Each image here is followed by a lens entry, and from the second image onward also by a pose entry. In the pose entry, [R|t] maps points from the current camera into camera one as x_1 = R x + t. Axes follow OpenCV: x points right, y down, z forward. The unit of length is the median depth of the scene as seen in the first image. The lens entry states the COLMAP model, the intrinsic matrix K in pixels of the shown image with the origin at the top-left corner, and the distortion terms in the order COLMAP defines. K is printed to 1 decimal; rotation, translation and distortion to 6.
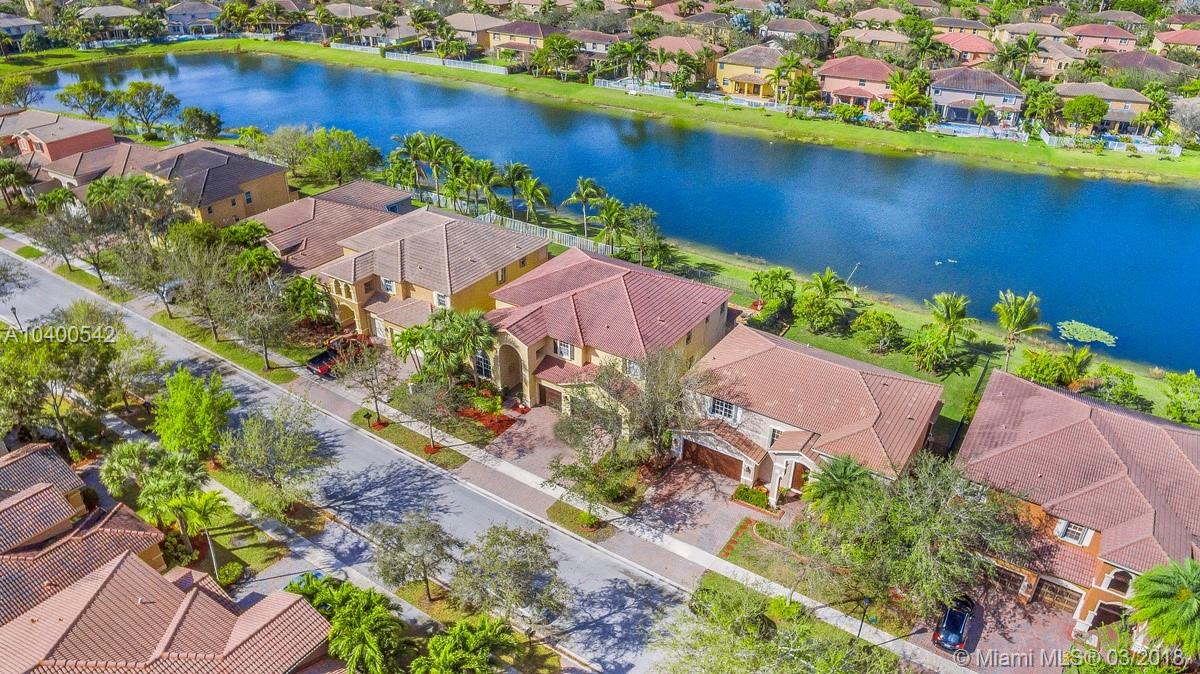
lens RADIAL K [[809.1, 0, 619.6], [0, 809.1, 336.4], [0, 0, 1]] dist [-0.127402, 0.088982]
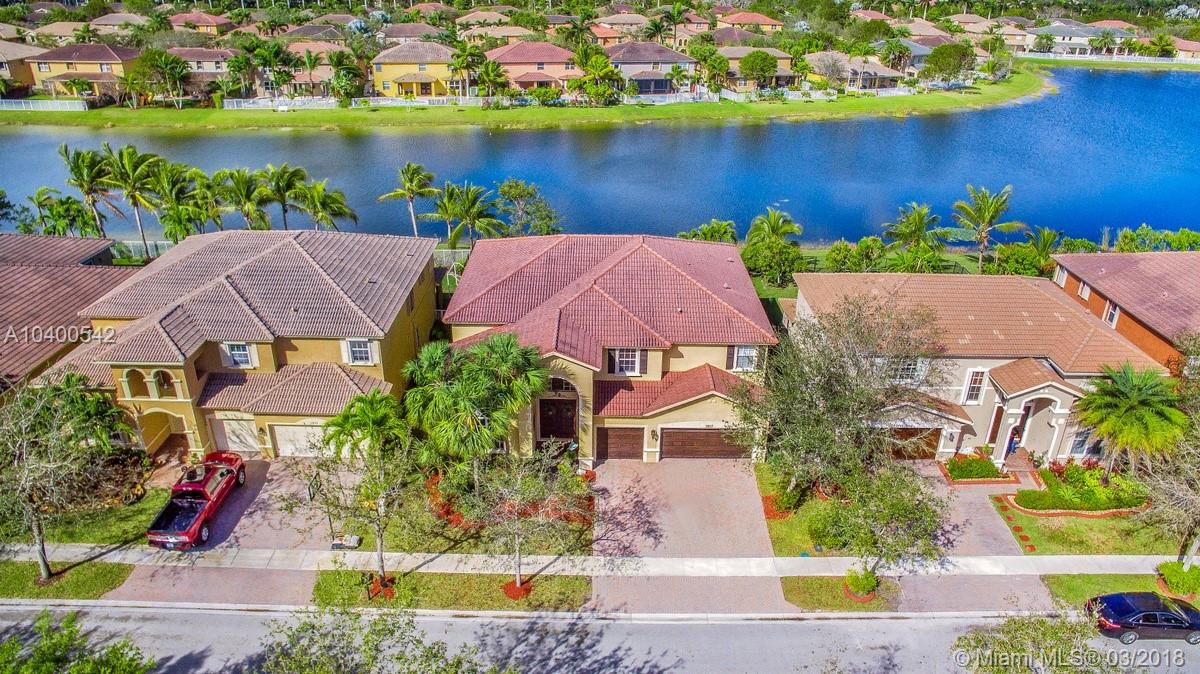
lens RADIAL K [[809.1, 0, 619.6], [0, 809.1, 336.4], [0, 0, 1]] dist [-0.127402, 0.088982]
pose [[0.831239, -0.239951, 0.501462, -0.342143], [0.267751, 0.963336, 0.017126, -0.014301], [-0.487186, 0.120032, 0.865010, 0.392578]]
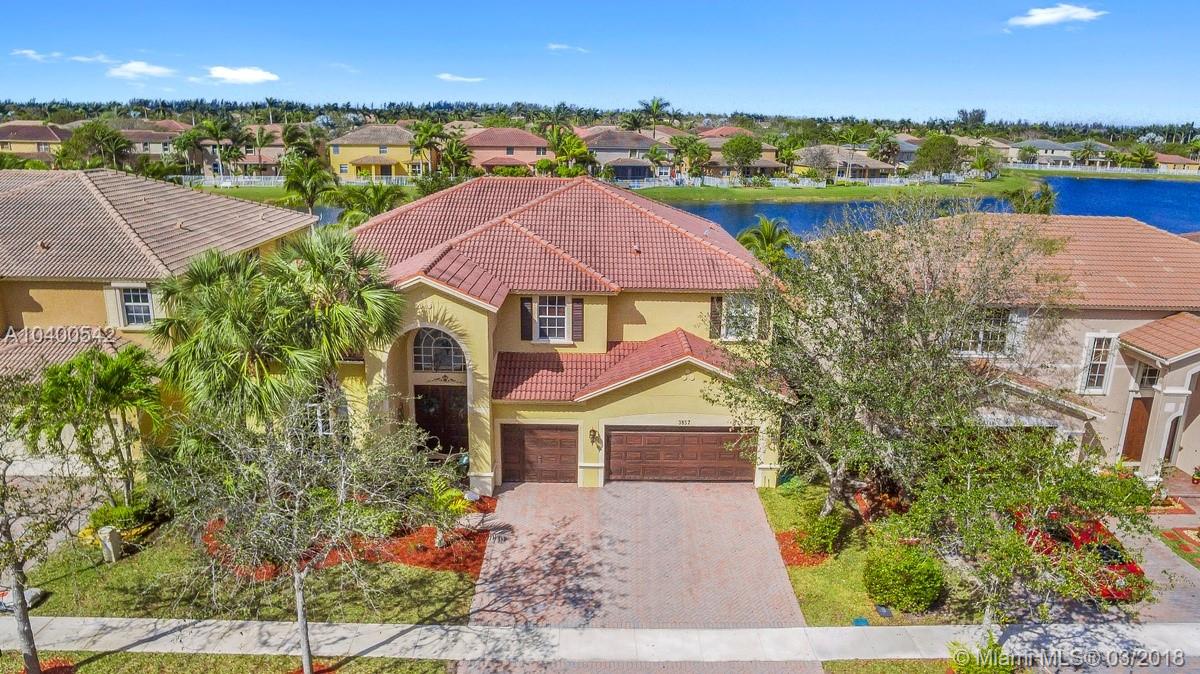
lens RADIAL K [[809.1, 0, 619.6], [0, 809.1, 336.4], [0, 0, 1]] dist [-0.127402, 0.088982]
pose [[0.822583, -0.149423, 0.548662, -0.230148], [0.272574, 0.950398, -0.149826, 0.080901], [-0.499060, 0.272795, 0.822510, 0.575511]]
